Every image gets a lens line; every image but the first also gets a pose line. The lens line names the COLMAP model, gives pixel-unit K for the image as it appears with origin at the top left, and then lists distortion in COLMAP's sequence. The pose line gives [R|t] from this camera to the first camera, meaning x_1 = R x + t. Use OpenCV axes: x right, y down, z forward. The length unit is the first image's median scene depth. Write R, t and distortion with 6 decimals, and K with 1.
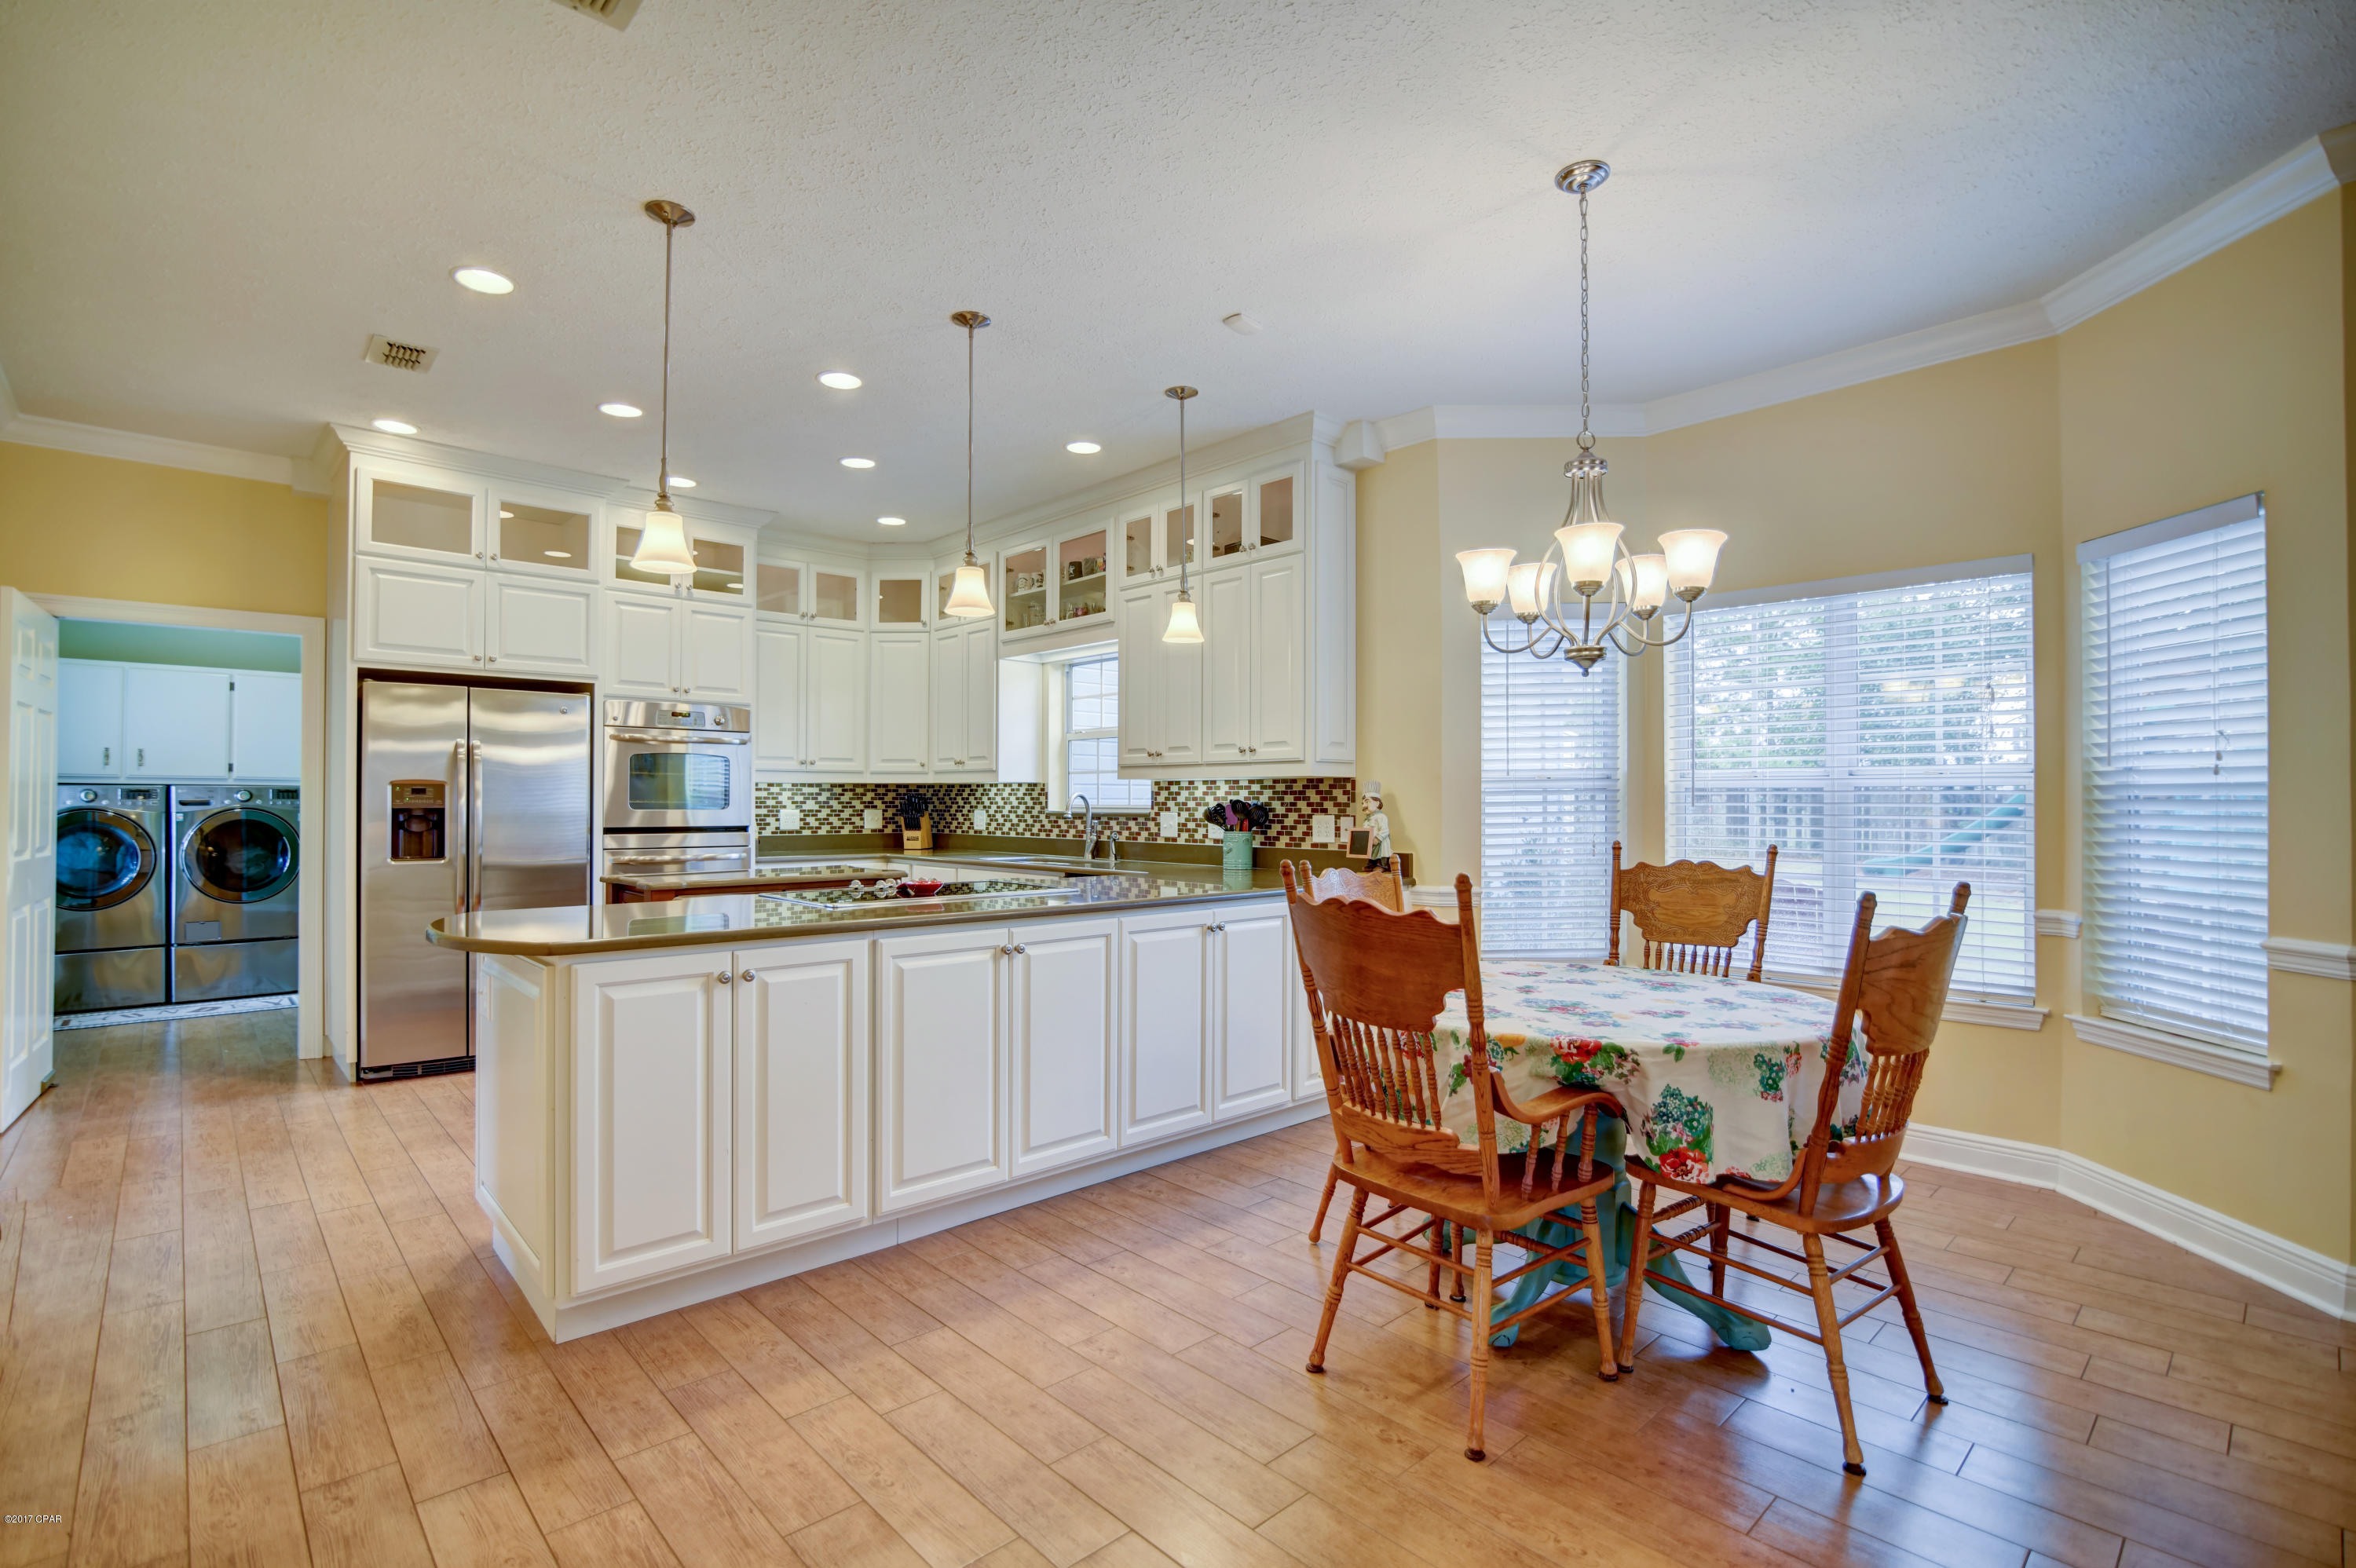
lens RADIAL K [[1085.1, 0, 1162.3], [0, 1085.1, 792.6], [0, 0, 1]] dist [-0.019003, 0.001068]
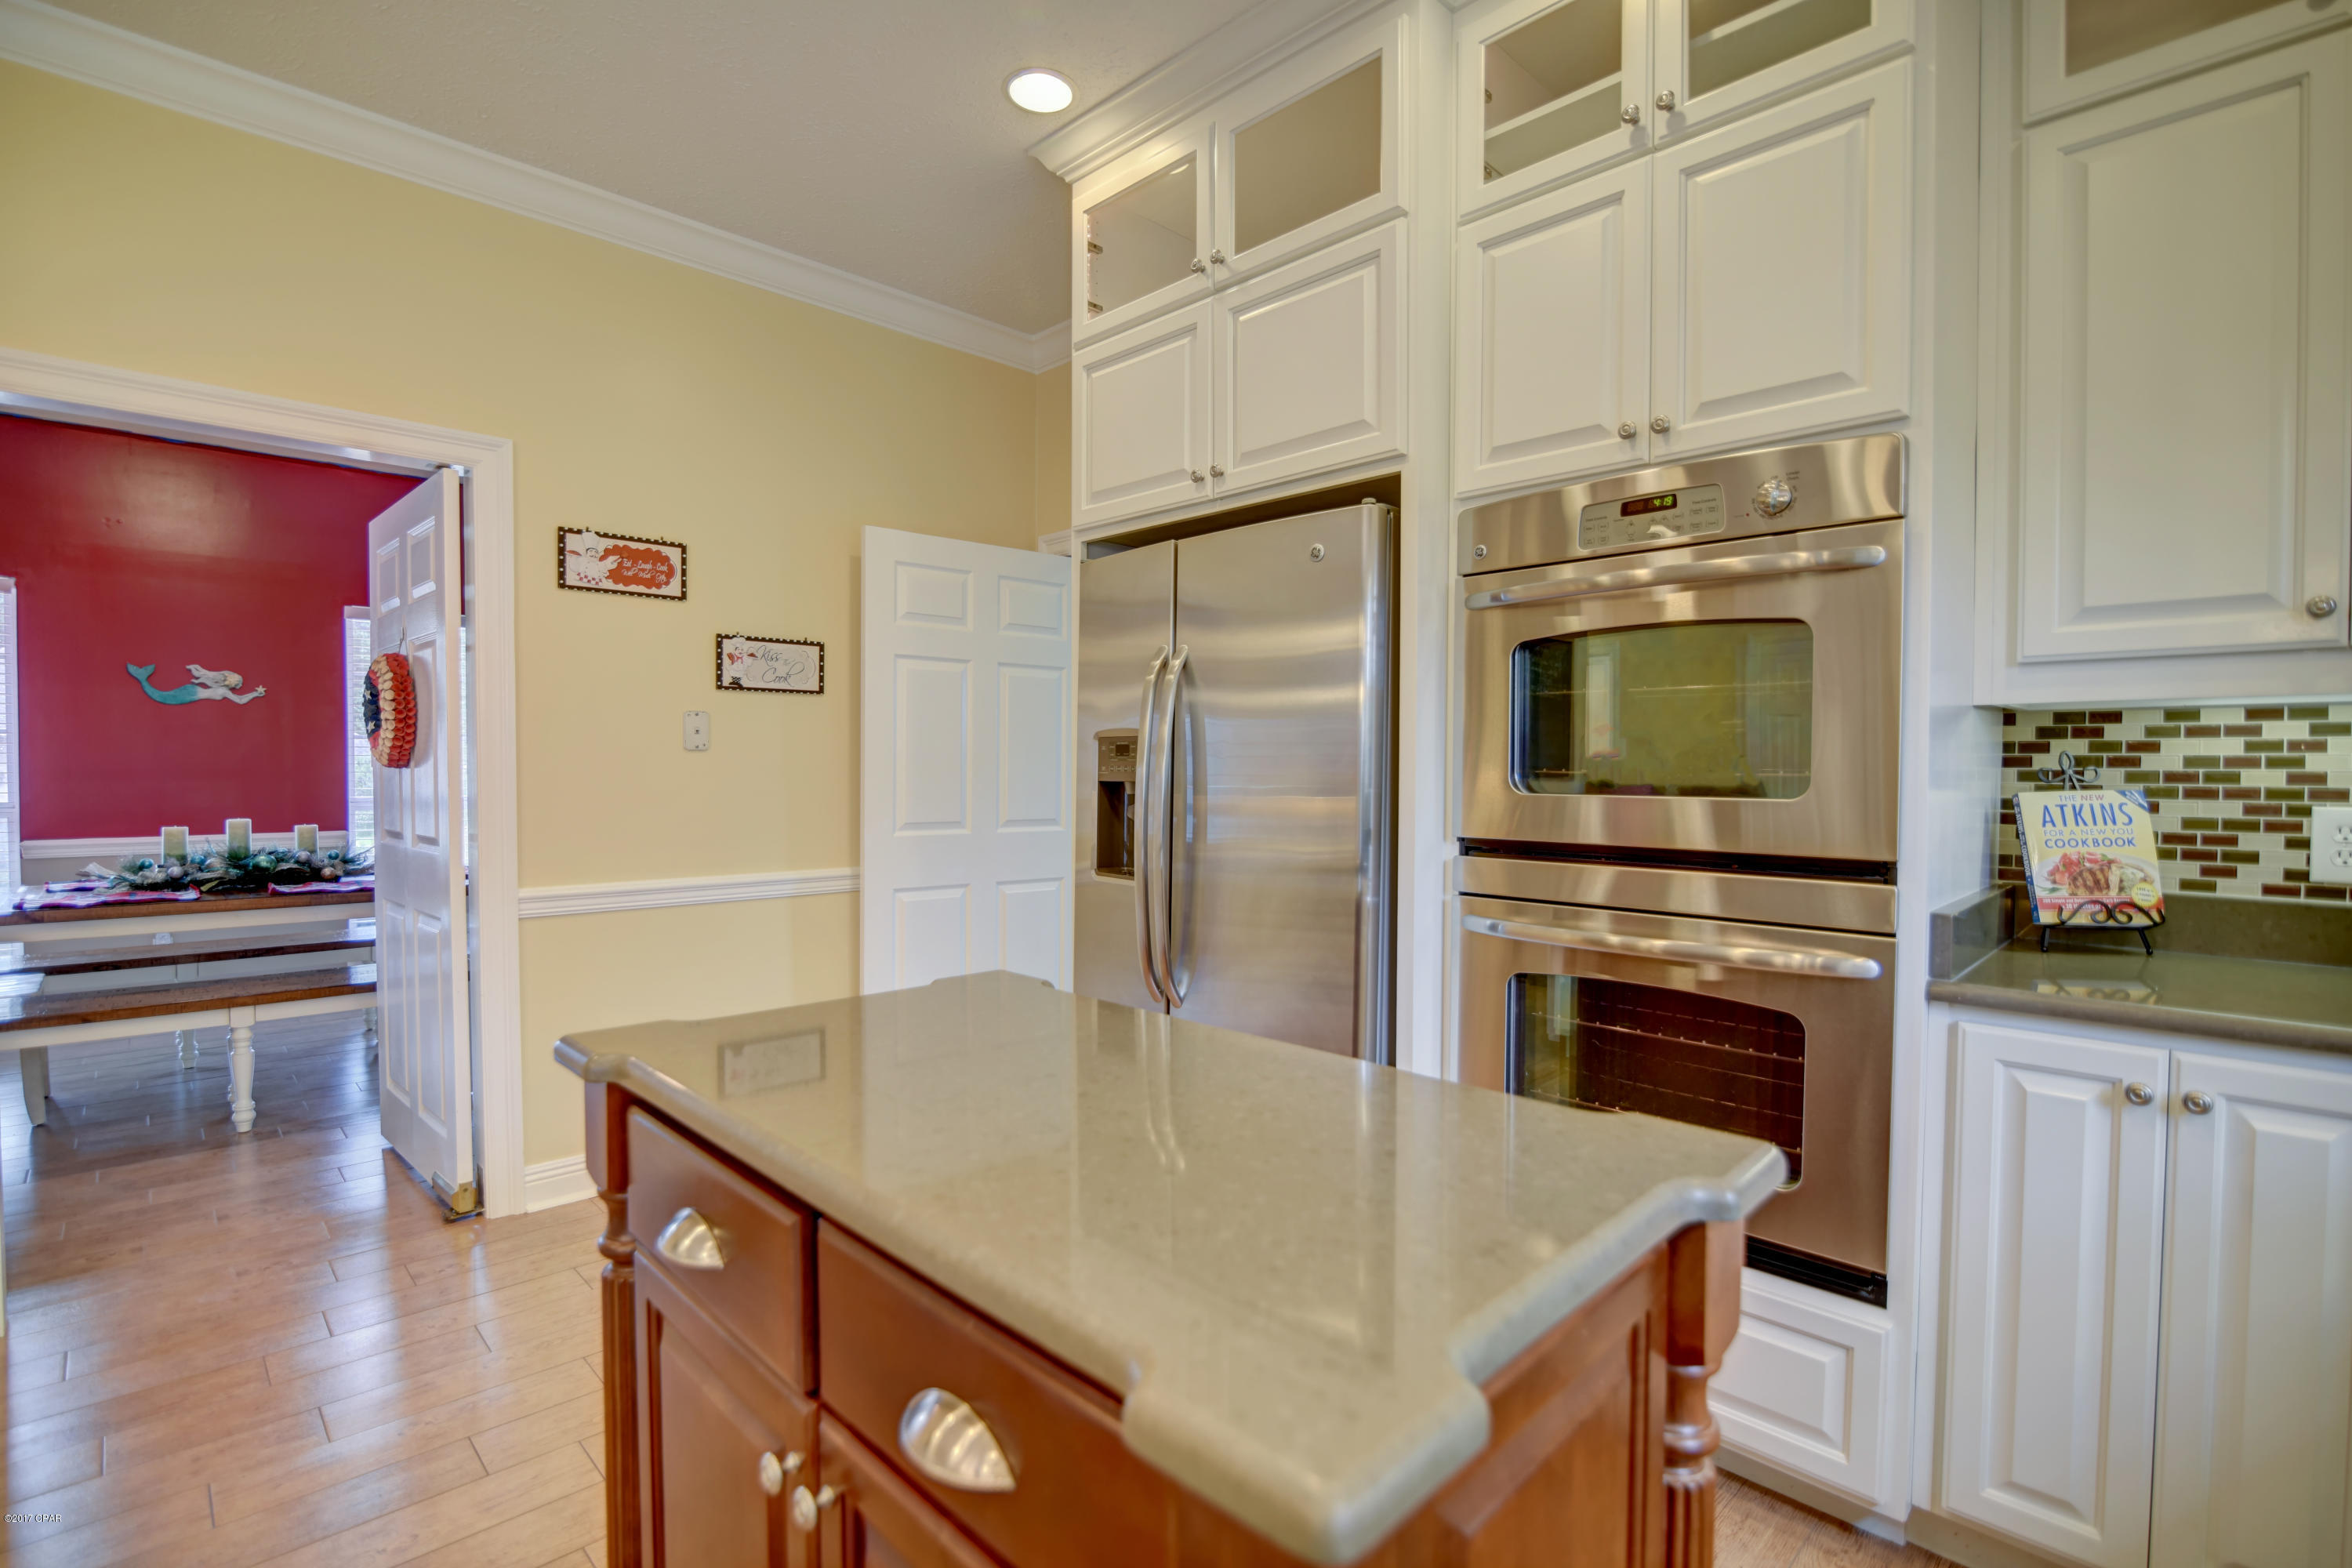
lens RADIAL K [[1083.3, 0, 1160.3], [0, 1083.3, 792.6], [0, 0, 1]] dist [-0.019003, 0.001068]
pose [[0.026992, 0.022733, -0.999377, -0.121041], [0.004143, 0.999730, 0.022853, 0.006483], [0.999627, -0.004758, 0.026891, 0.841045]]
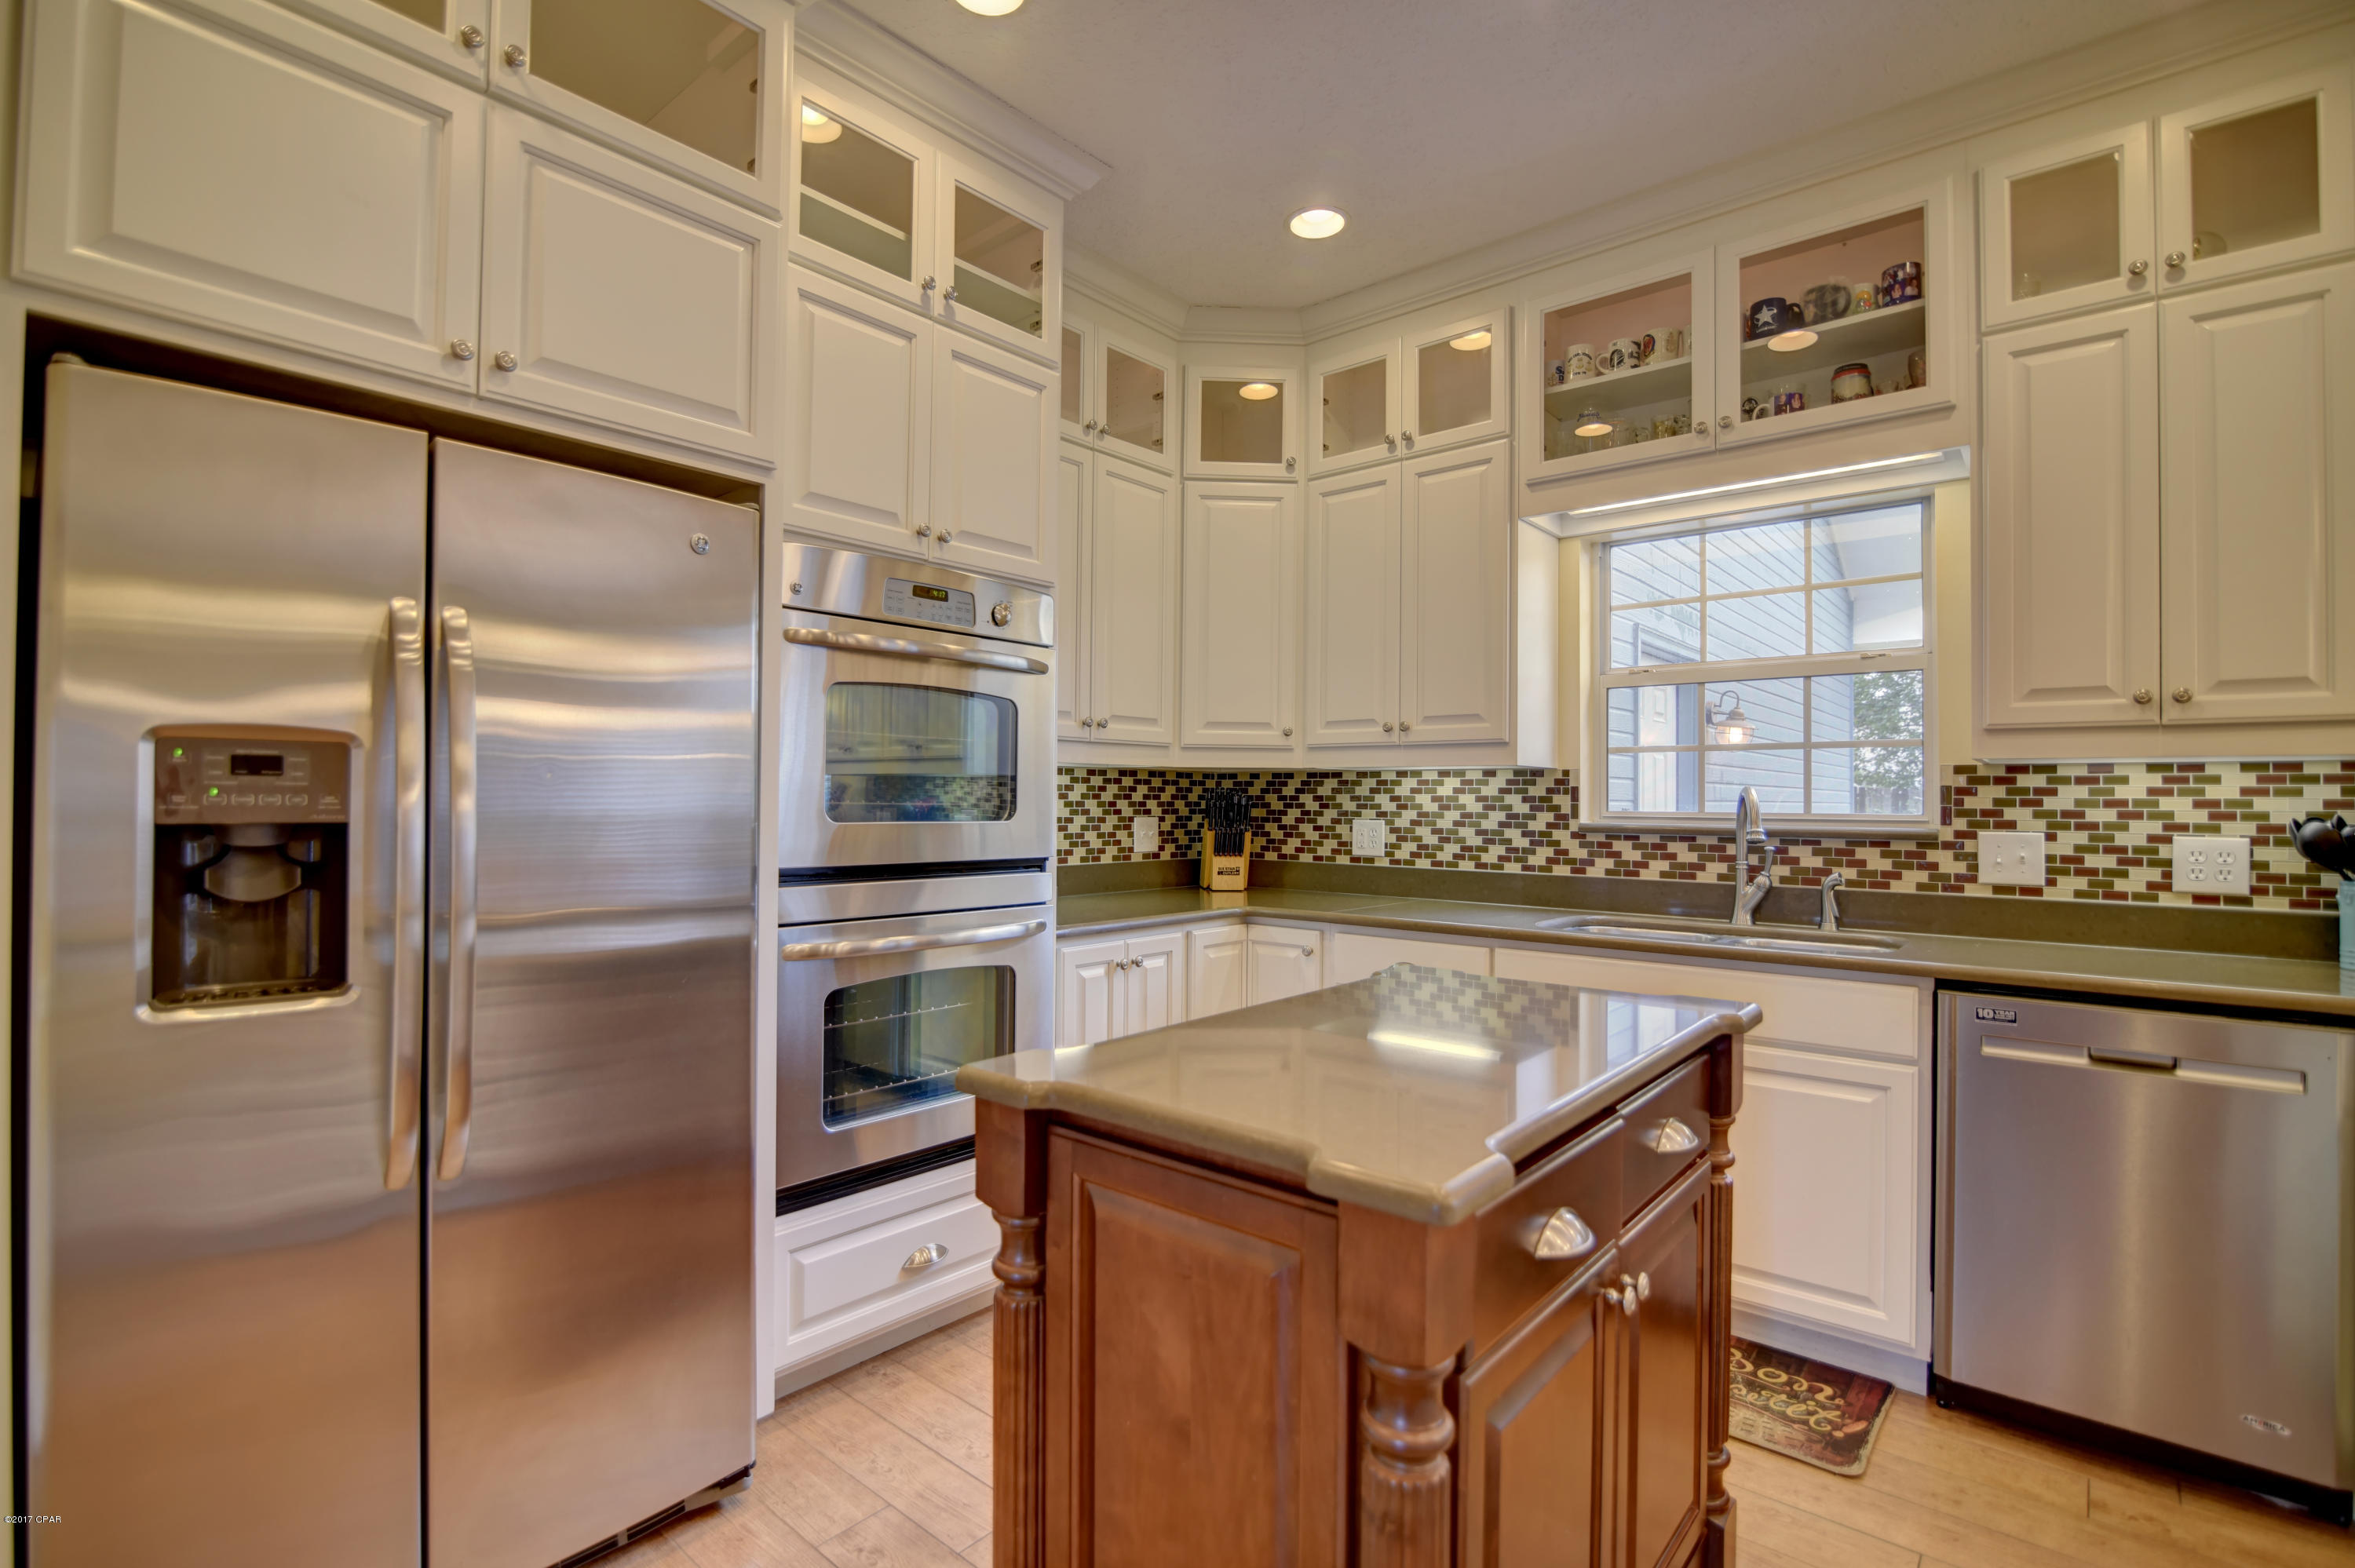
lens RADIAL K [[1088.5, 0, 1161.2], [0, 1088.5, 787.6], [0, 0, 1]] dist [-0.017215, 0.000037]
pose [[0.993581, 0.007848, 0.112853, -0.402344], [-0.007475, 0.999965, -0.003728, 0.003604], [-0.112878, 0.002860, 0.993605, 0.571672]]
